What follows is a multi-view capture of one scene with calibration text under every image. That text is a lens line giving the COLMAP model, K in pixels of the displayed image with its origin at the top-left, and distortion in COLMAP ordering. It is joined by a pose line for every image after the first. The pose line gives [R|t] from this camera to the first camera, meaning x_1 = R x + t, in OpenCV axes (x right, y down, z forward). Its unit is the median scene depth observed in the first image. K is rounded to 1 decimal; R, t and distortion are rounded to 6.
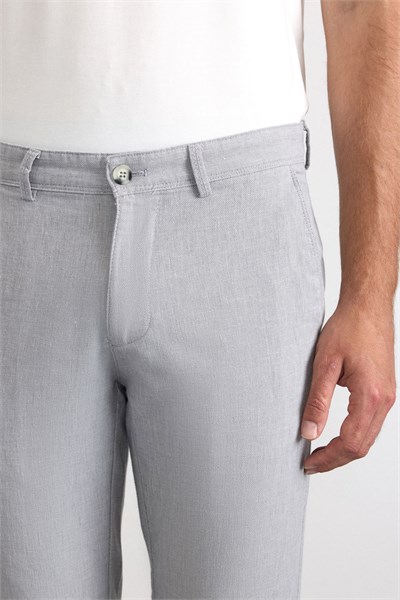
lens RADIAL K [[1456.0, 0, 200.0], [0, 1456.0, 300.4], [0, 0, 1]] dist [-0.011629, 0.000000]
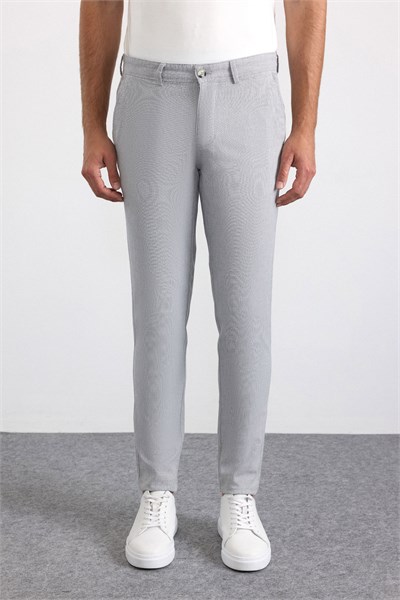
lens RADIAL K [[860.8, 0, 200.7], [0, 860.8, 299.3], [0, 0, 1]] dist [-0.036672, 0.000000]
pose [[0.999721, -0.008924, 0.021892, -0.084529], [0.005983, 0.991377, 0.130905, 0.089141], [-0.022871, -0.130737, 0.991153, -0.402155]]
